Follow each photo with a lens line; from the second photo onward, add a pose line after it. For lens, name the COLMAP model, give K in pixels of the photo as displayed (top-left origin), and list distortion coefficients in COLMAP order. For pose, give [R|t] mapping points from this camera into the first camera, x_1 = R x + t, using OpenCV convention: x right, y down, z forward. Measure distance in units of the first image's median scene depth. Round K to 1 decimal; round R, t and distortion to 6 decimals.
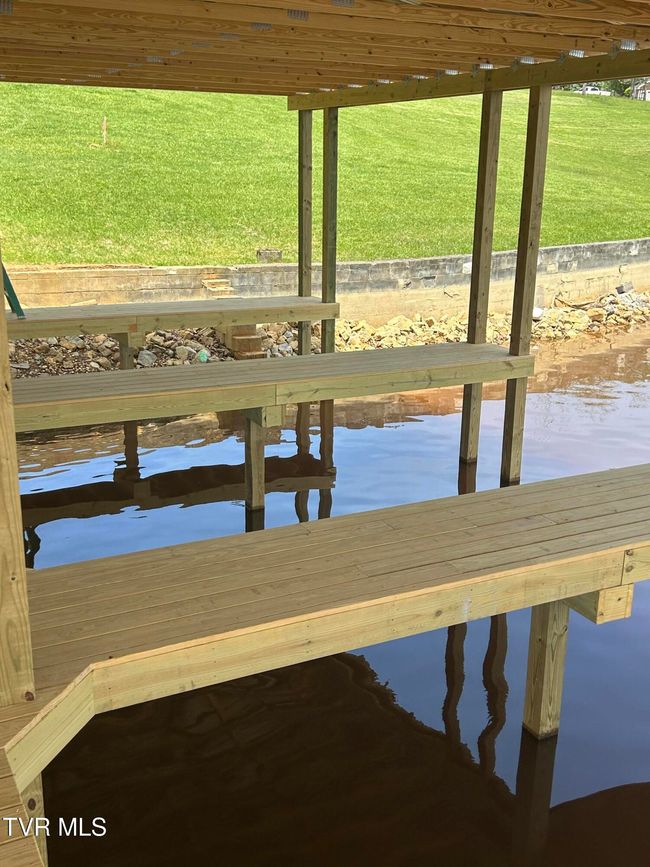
lens RADIAL K [[915.2, 0, 325.0], [0, 915.2, 433.5], [0, 0, 1]] dist [0.169870, -0.397109]
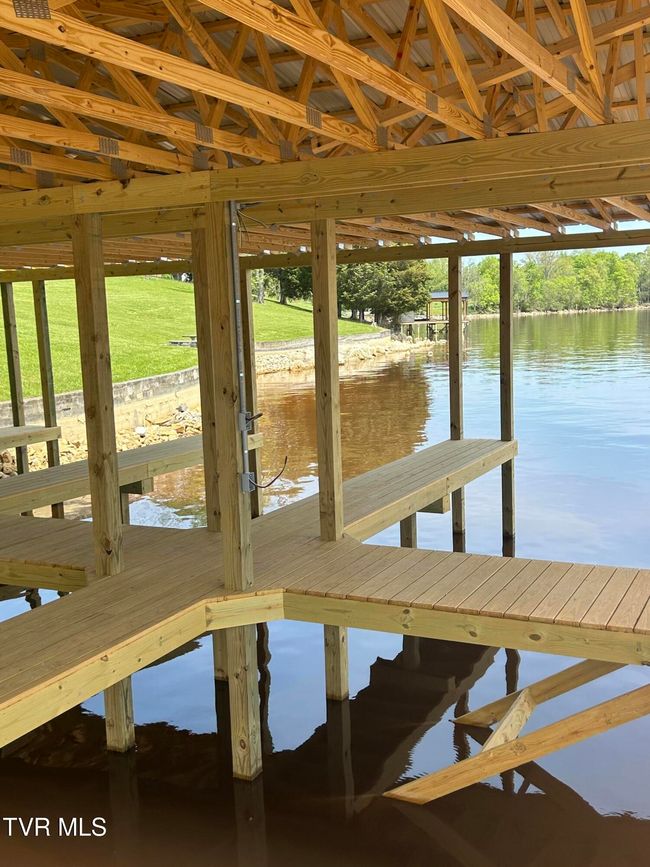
lens RADIAL K [[915.2, 0, 325.0], [0, 915.2, 433.5], [0, 0, 1]] dist [0.169870, -0.397109]
pose [[0.802401, -0.116558, 0.585293, -0.426115], [0.207635, 0.973994, -0.090689, 0.056442], [-0.559501, 0.194296, 0.805735, -0.218428]]
